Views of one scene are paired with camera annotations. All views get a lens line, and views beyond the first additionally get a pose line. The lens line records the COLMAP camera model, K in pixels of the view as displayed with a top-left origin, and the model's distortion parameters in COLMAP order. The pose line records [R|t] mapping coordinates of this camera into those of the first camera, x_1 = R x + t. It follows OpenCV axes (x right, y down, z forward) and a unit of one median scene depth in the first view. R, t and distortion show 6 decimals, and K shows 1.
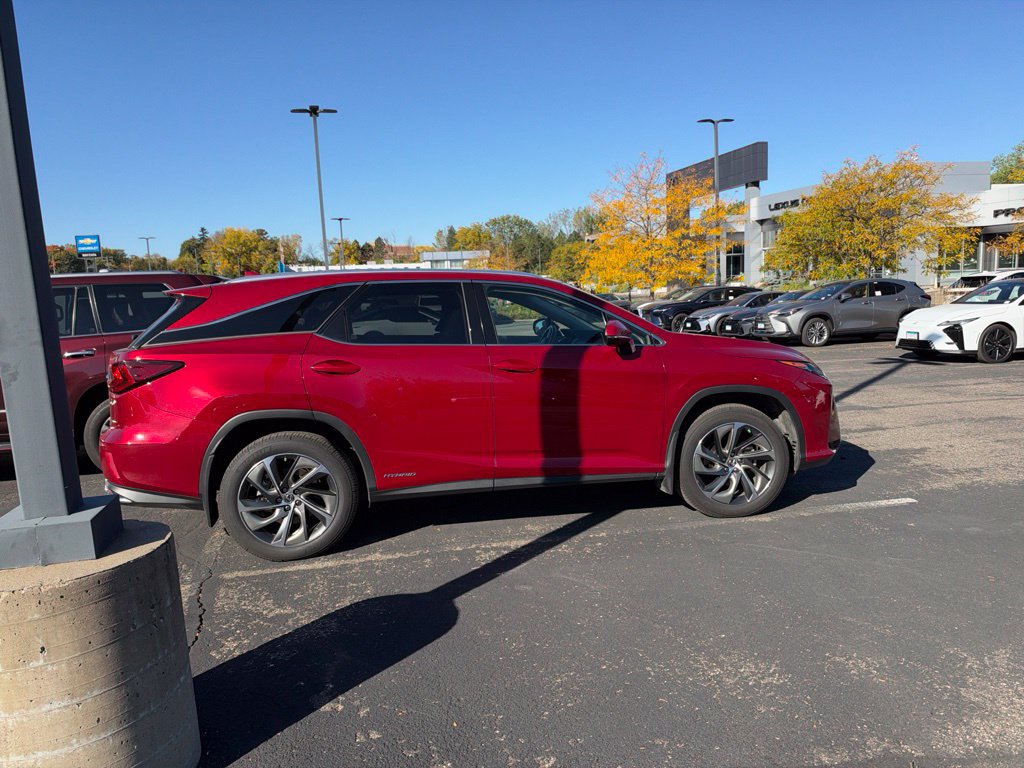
lens RADIAL K [[728.4, 0, 512.3], [0, 728.4, 388.1], [0, 0, 1]] dist [0.155841, -0.320031]
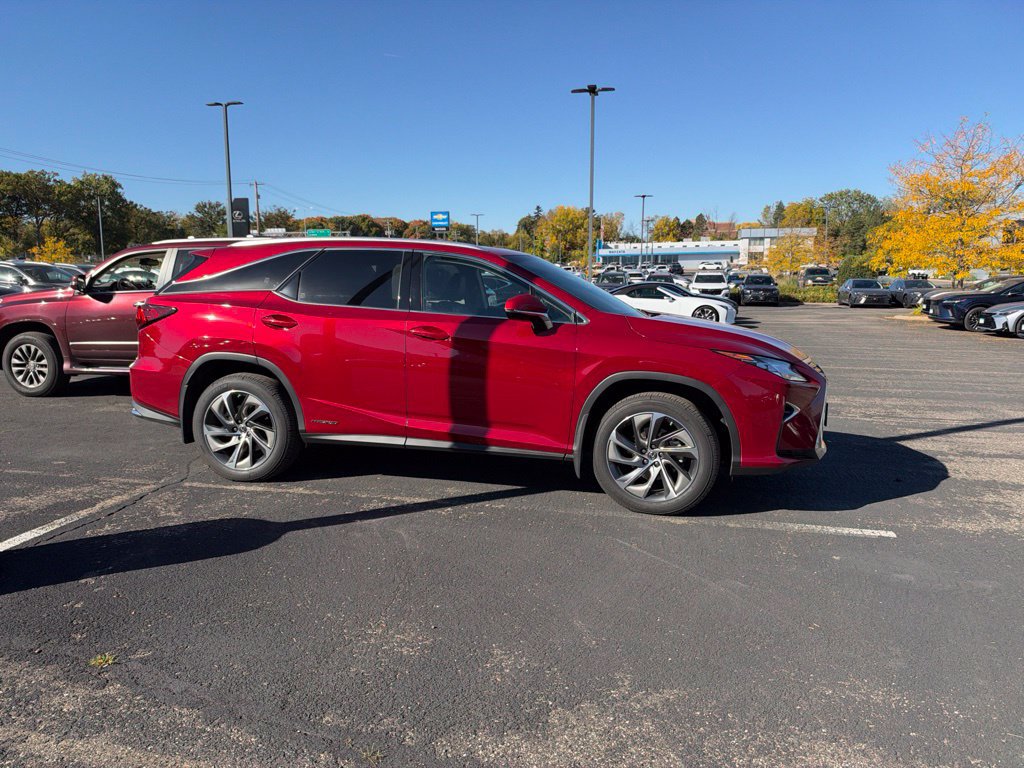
lens RADIAL K [[726.7, 0, 512.0], [0, 726.7, 384.0], [0, 0, 1]] dist [0.159894, -0.320950]
pose [[0.909292, 0.101980, -0.403469, 0.499509], [-0.091992, 0.994782, 0.044116, -0.013334], [0.405863, -0.002999, 0.913929, 0.083948]]
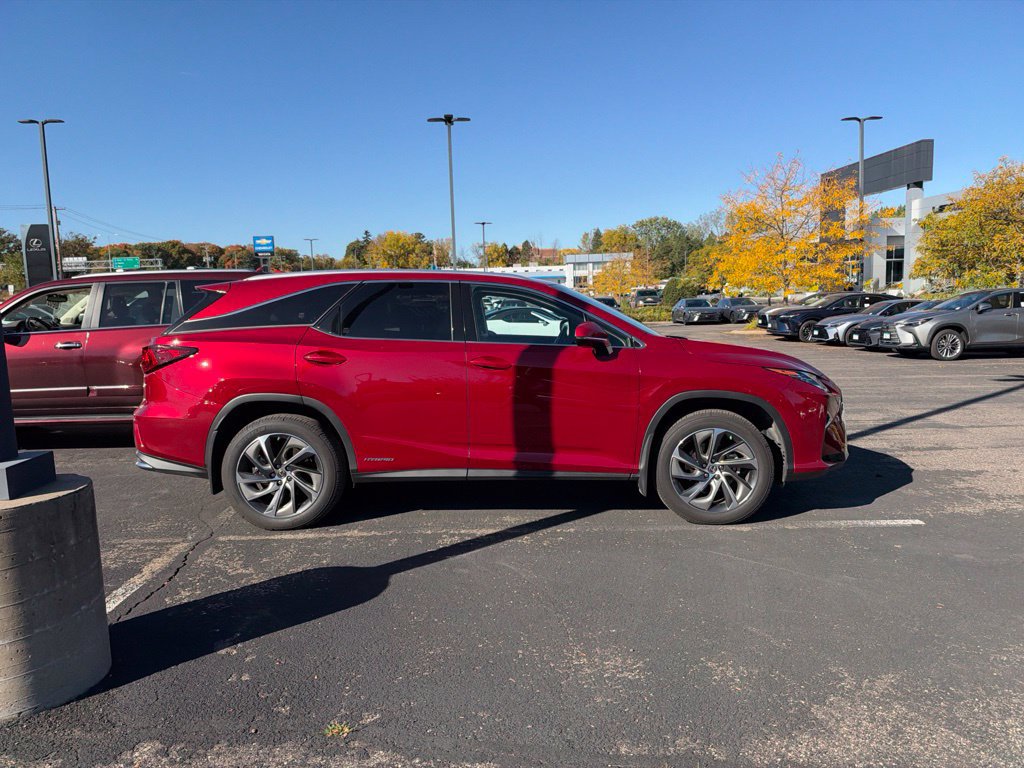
lens RADIAL K [[726.7, 0, 512.0], [0, 726.7, 384.0], [0, 0, 1]] dist [0.159894, -0.320950]
pose [[0.980302, 0.042083, -0.192967, 0.219315], [-0.043687, 0.999037, -0.004060, 0.002856], [0.192610, 0.012410, 0.981197, -0.020859]]
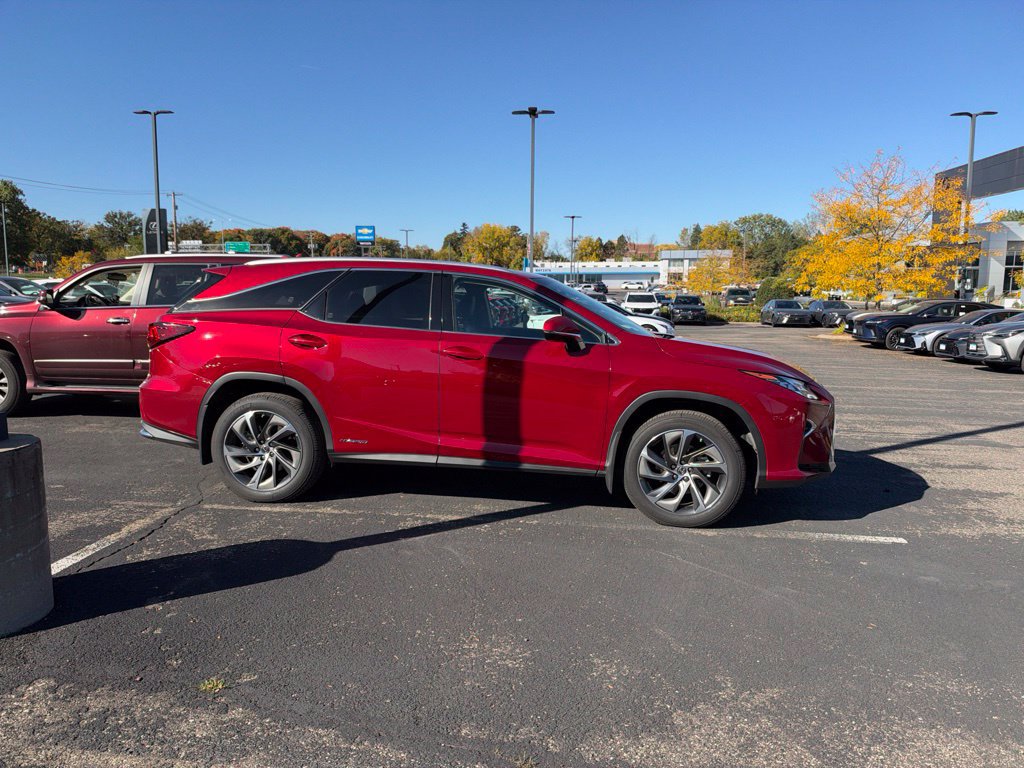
lens RADIAL K [[726.7, 0, 512.0], [0, 726.7, 384.0], [0, 0, 1]] dist [0.159894, -0.320950]
pose [[0.946210, 0.091755, -0.310271, 0.375420], [-0.092455, 0.995639, 0.012484, -0.004401], [0.310063, 0.016873, 0.950566, 0.007302]]
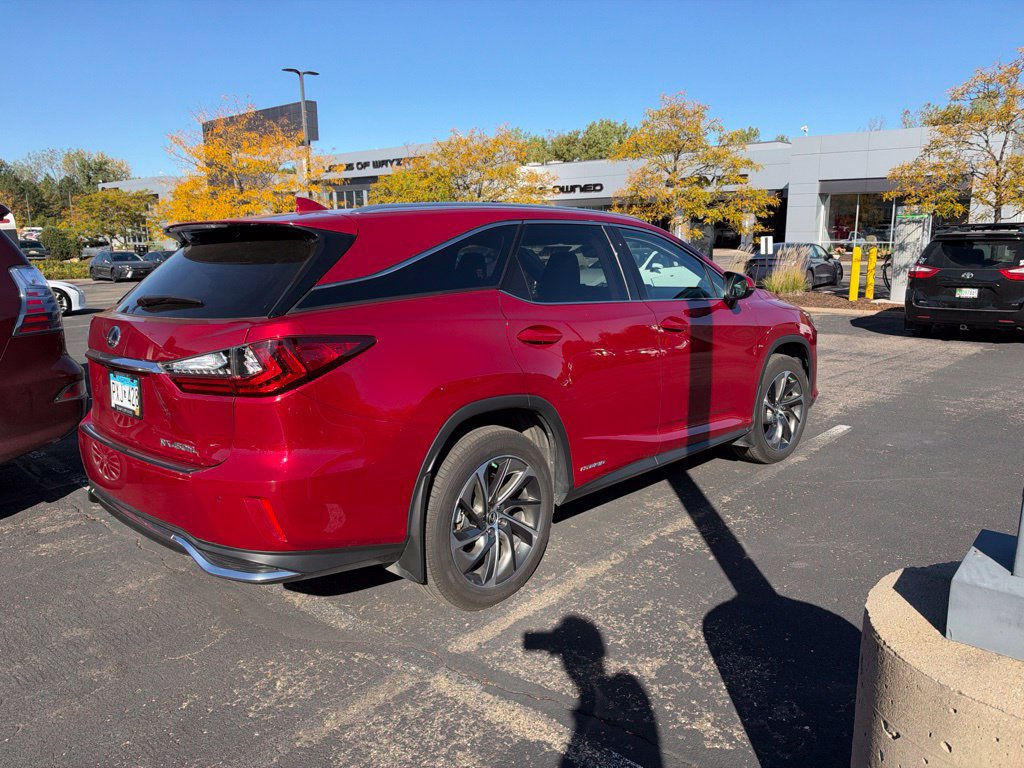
lens RADIAL K [[728.4, 0, 512.3], [0, 728.4, 388.1], [0, 0, 1]] dist [0.155841, -0.320031]
pose [[0.810156, -0.085355, 0.579966, -0.616149], [0.056760, 0.996116, 0.067313, -0.022605], [-0.583459, -0.021615, 0.811855, 0.365305]]
